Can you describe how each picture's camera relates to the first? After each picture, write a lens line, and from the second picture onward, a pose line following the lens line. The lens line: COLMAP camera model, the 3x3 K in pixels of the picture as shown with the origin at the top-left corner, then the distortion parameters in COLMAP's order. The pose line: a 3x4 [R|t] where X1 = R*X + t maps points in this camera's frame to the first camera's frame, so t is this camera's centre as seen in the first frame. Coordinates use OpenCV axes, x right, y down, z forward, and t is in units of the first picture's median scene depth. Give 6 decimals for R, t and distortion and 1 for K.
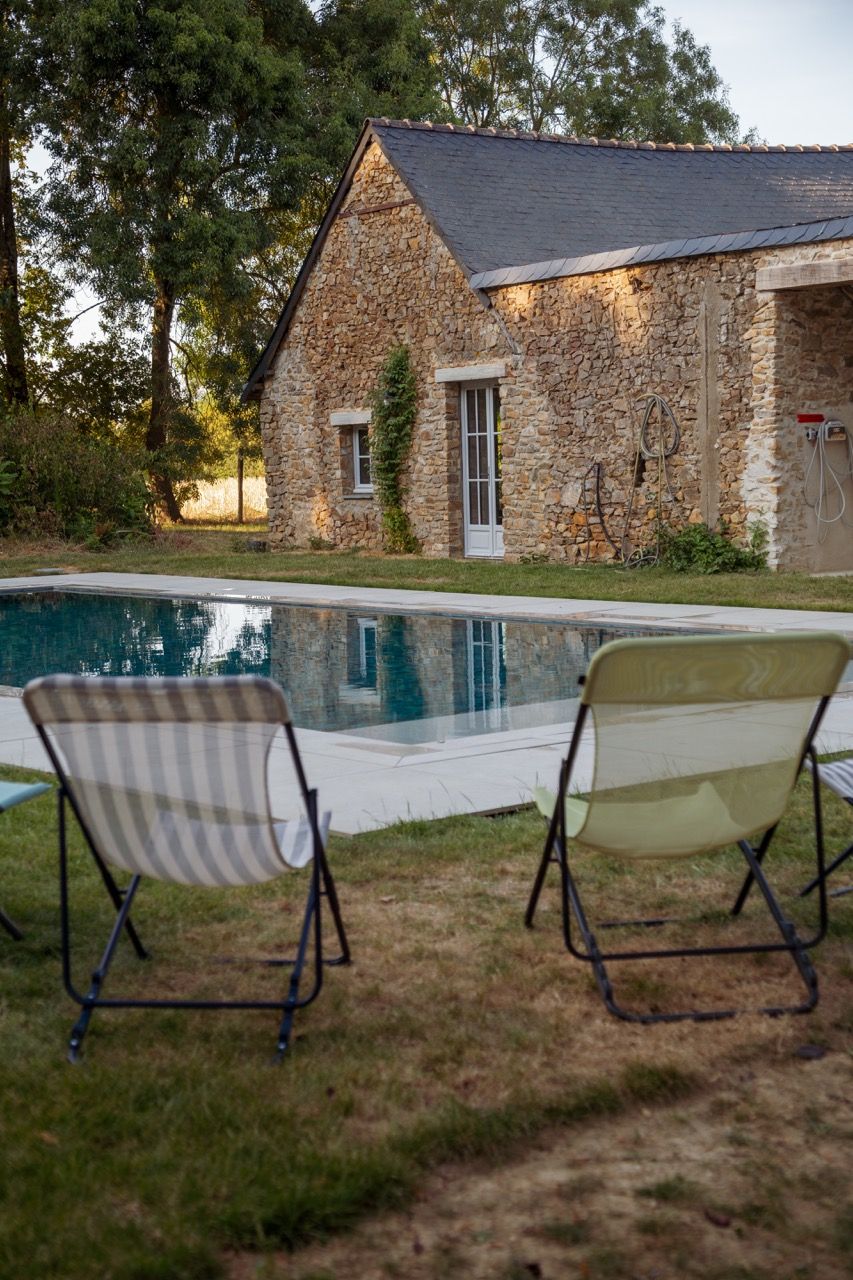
lens RADIAL K [[1846.1, 0, 426.5], [0, 1846.1, 640.0], [0, 0, 1]] dist [0.153505, 0.134723]
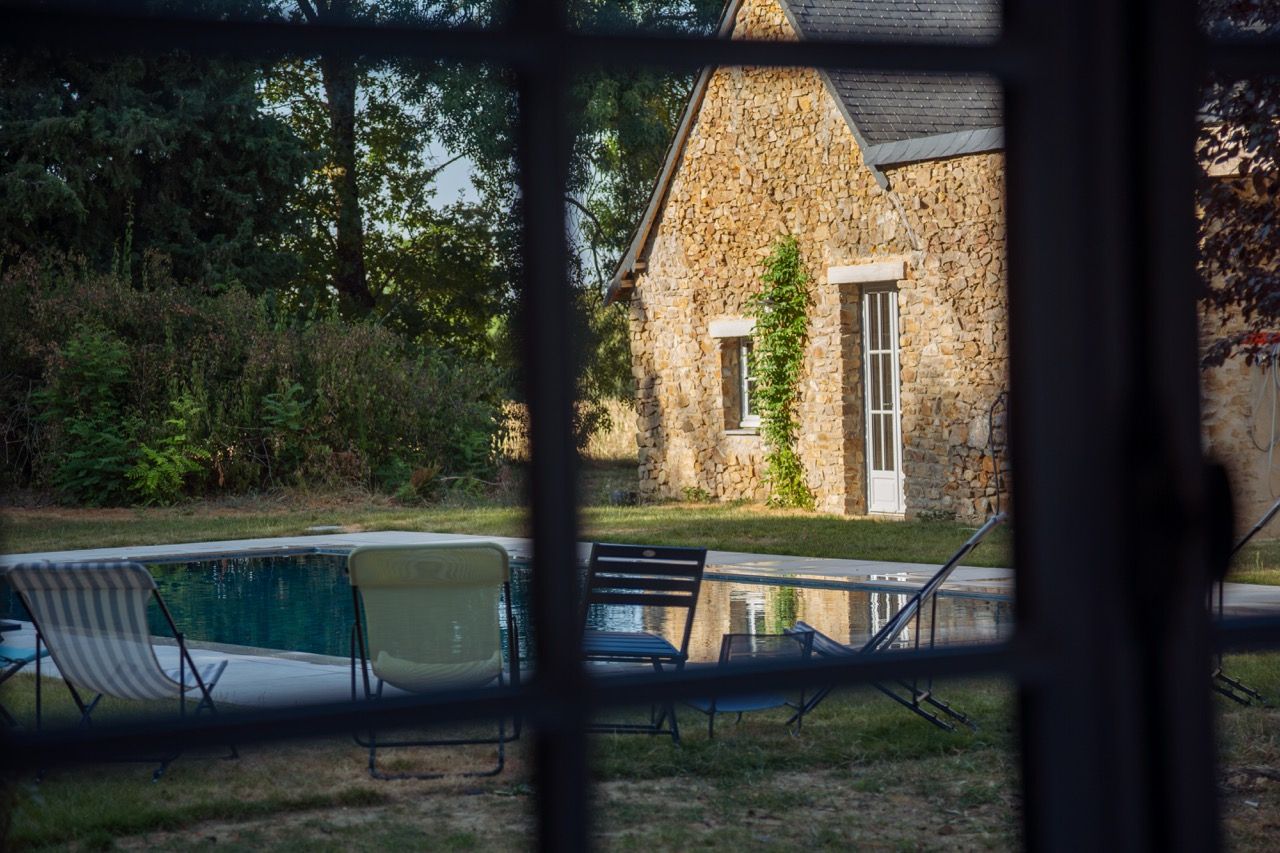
lens RADIAL K [[3321.8, 0, 640.0], [0, 3321.8, 426.5], [0, 0, 1]] dist [0.469472, 0.143526]
pose [[0.987258, -0.000074, -0.159129, 0.146257], [-0.011485, 0.997359, -0.071717, 0.018364], [0.158714, 0.072631, 0.984649, -0.355704]]
